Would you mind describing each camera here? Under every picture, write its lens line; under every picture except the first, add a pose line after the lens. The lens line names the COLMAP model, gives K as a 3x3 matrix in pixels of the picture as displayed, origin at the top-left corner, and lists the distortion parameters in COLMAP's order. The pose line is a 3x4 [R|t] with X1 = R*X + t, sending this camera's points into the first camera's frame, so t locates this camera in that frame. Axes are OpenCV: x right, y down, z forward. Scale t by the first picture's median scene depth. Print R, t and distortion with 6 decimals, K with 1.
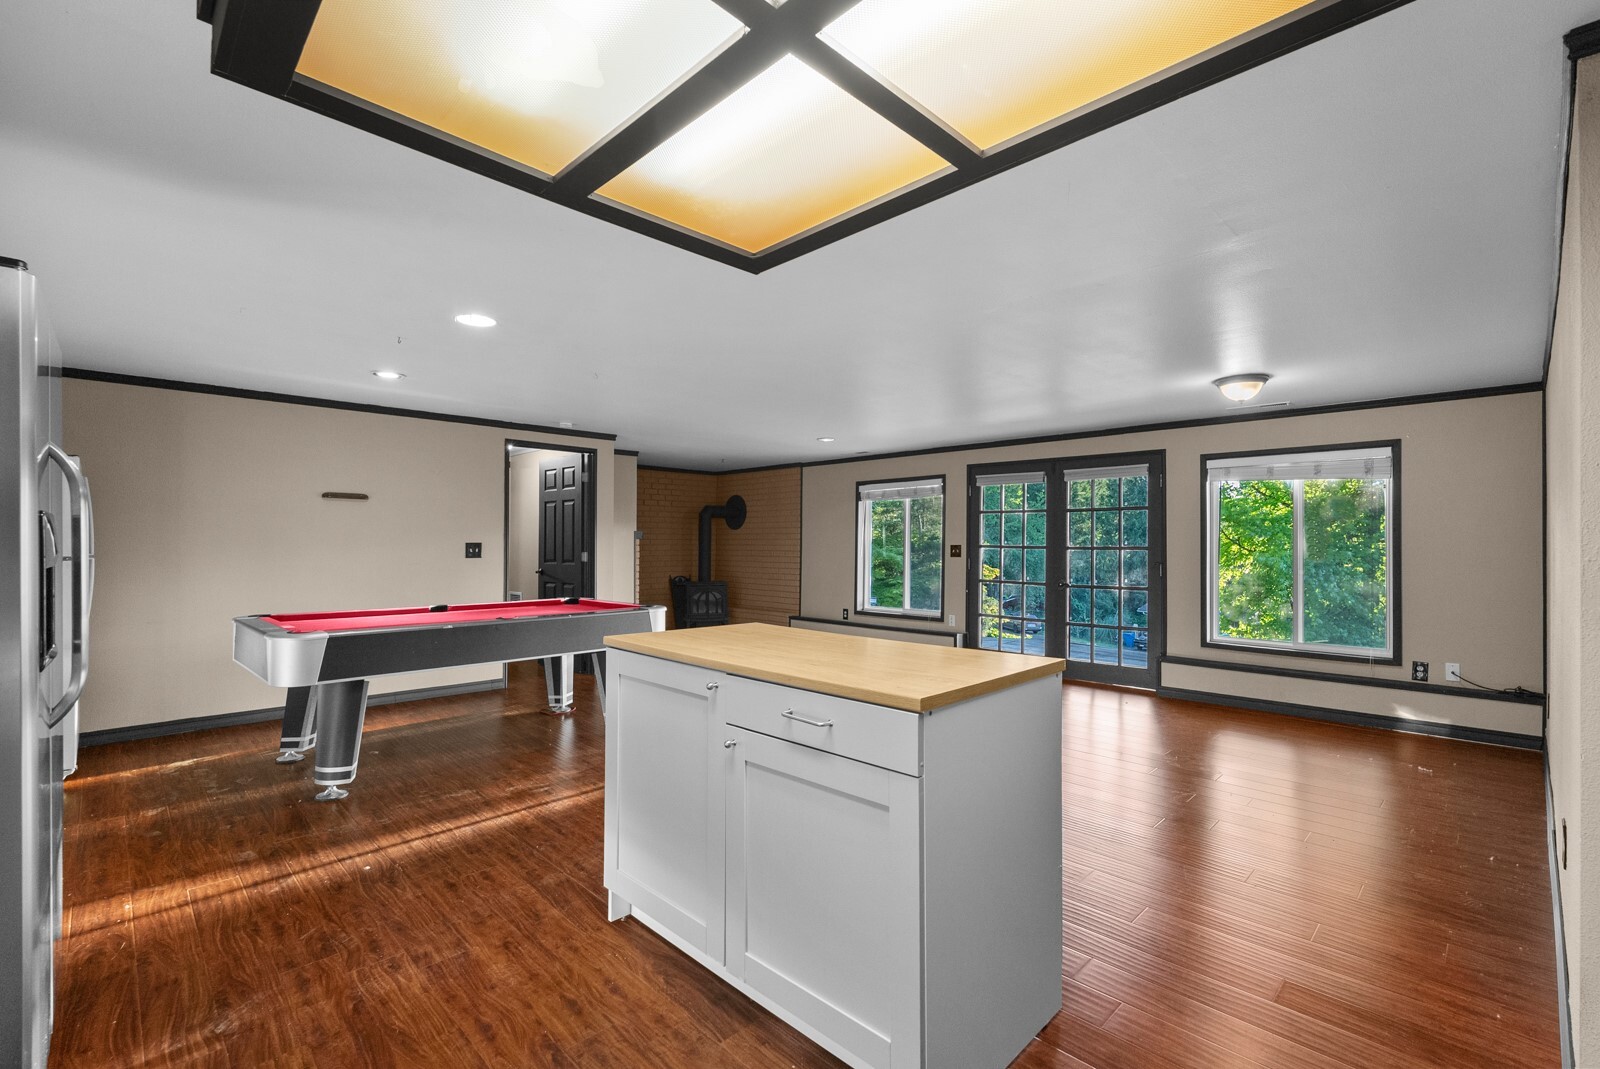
lens RADIAL K [[707.7, 0, 803.4], [0, 707.7, 537.2], [0, 0, 1]] dist [-0.005748, 0.001104]
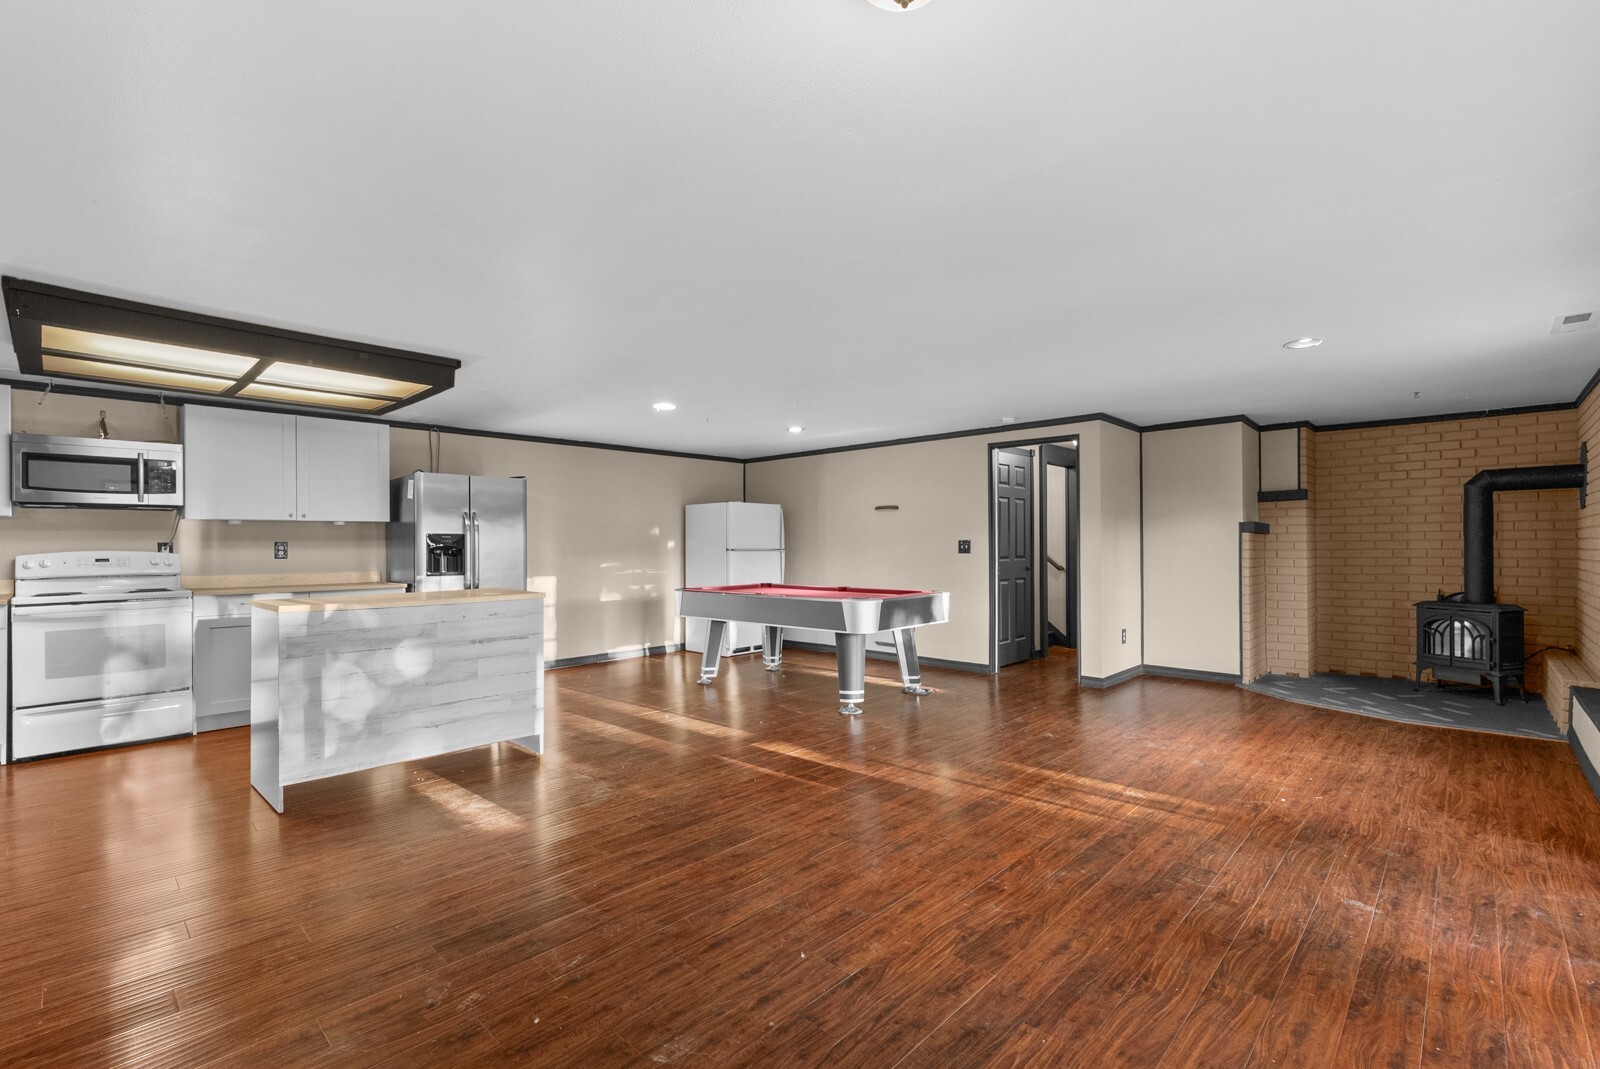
lens RADIAL K [[708.4, 0, 810.7], [0, 708.4, 539.8], [0, 0, 1]] dist [-0.005229, 0.000277]
pose [[0.037637, -0.012684, -0.999211, 0.668581], [0.013922, 0.999829, -0.012168, 0.017714], [0.999194, -0.013453, 0.037807, 0.705832]]
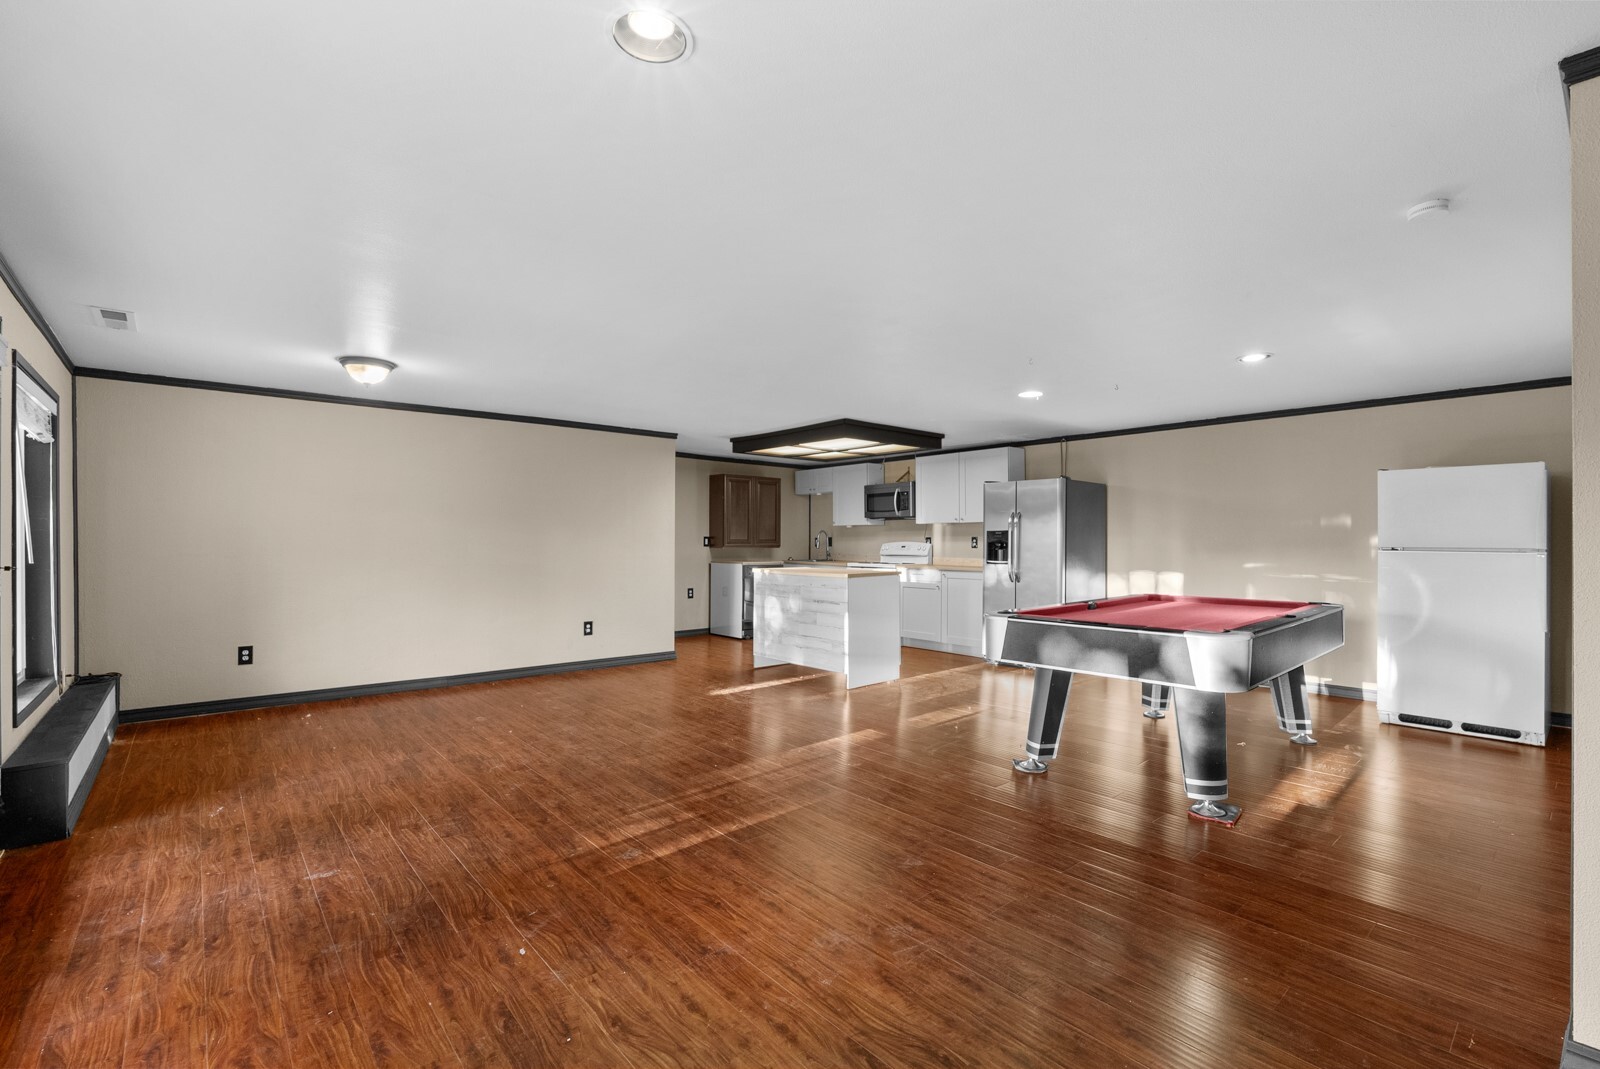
lens RADIAL K [[707.7, 0, 803.4], [0, 707.7, 537.2], [0, 0, 1]] dist [-0.005748, 0.001104]
pose [[-0.997761, -0.005976, 0.066612, -0.038366], [-0.006866, 0.999890, -0.013140, 0.020278], [-0.066526, -0.013568, -0.997692, 1.439173]]
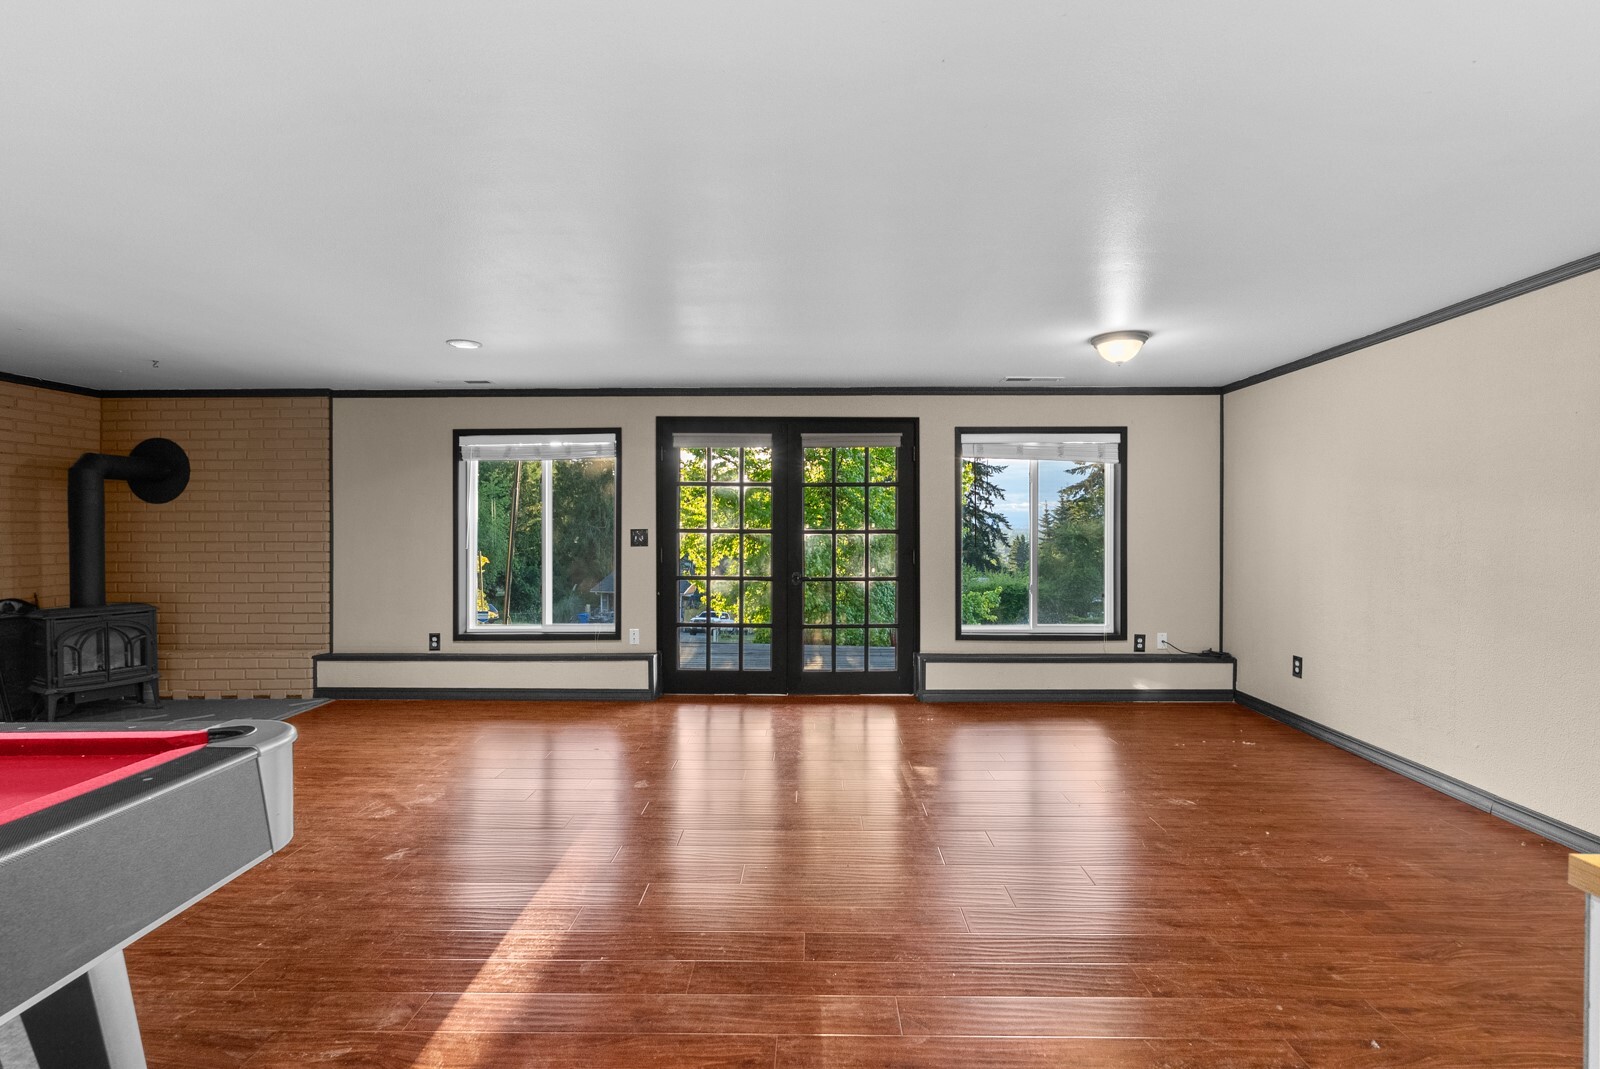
lens RADIAL K [[707.7, 0, 803.4], [0, 707.7, 537.2], [0, 0, 1]] dist [-0.005748, 0.001104]
pose [[0.713793, -0.015504, 0.700185, -0.204868], [-0.001850, 0.999710, 0.024022, 0.001995], [-0.700354, -0.018443, 0.713557, 0.478565]]
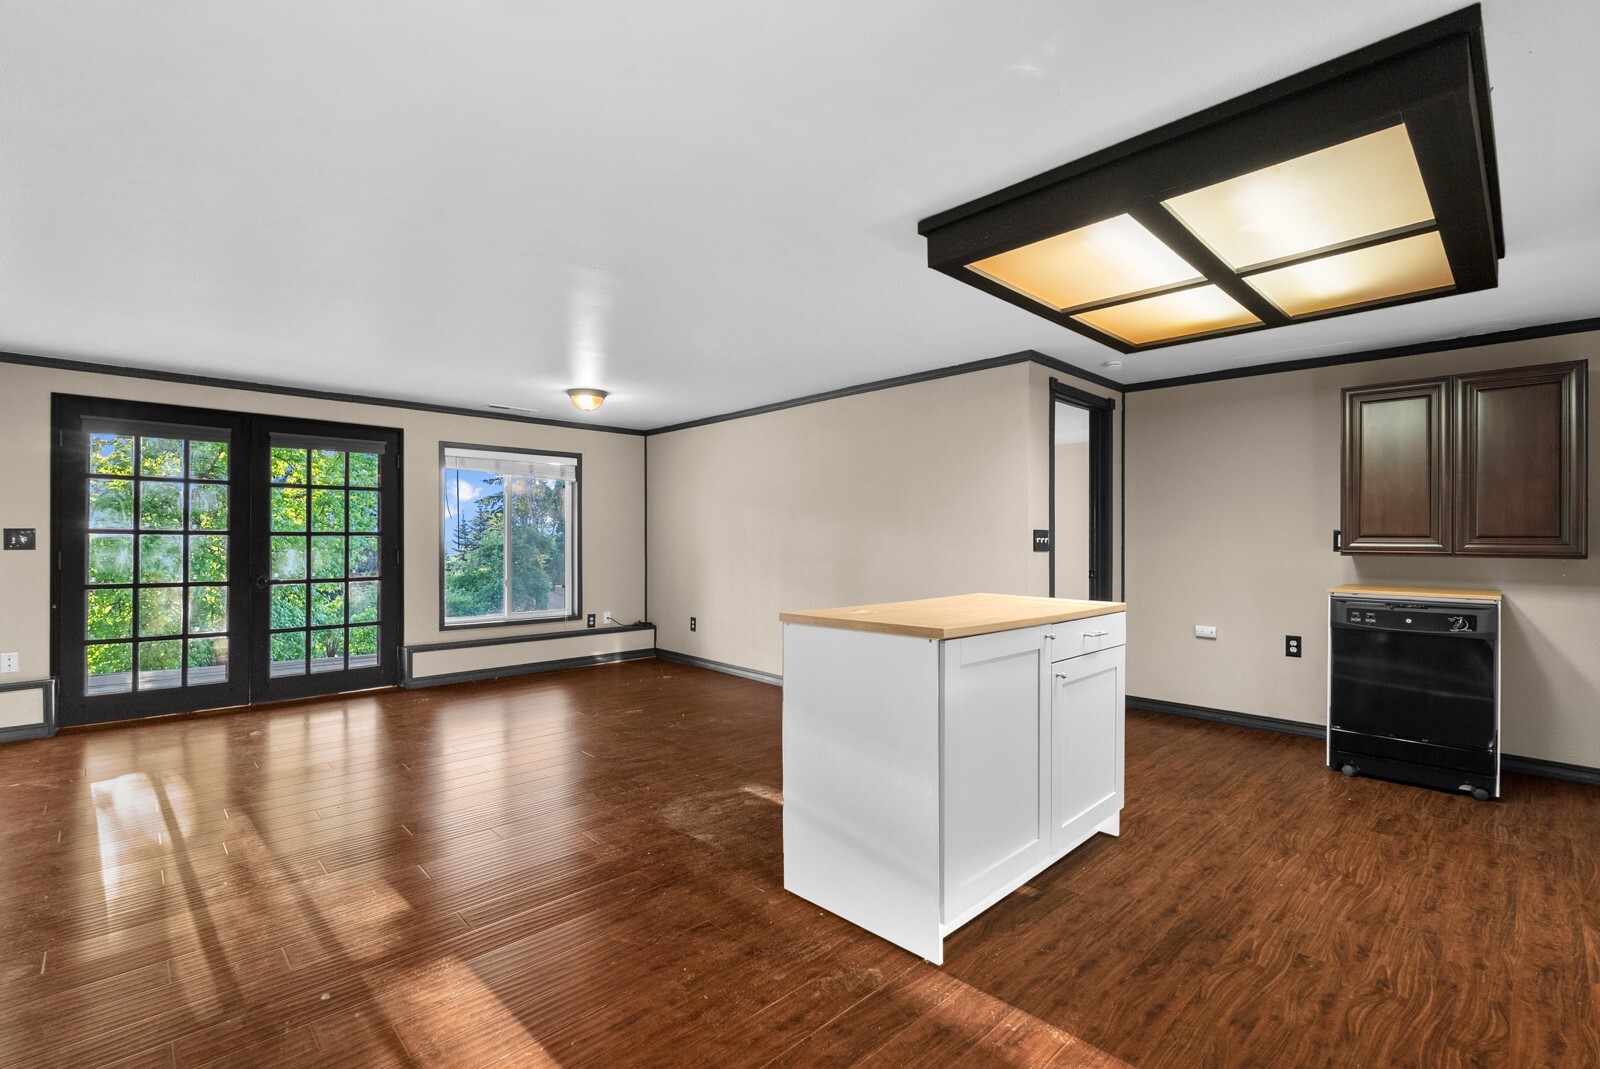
lens RADIAL K [[711.7, 0, 807.3], [0, 711.7, 535.7], [0, 0, 1]] dist [-0.003750, -0.000333]
pose [[0.009082, -0.000581, 0.999959, -0.440131], [-0.010005, 0.999950, 0.000672, 0.012373], [-0.999909, -0.010011, 0.009075, 0.452512]]
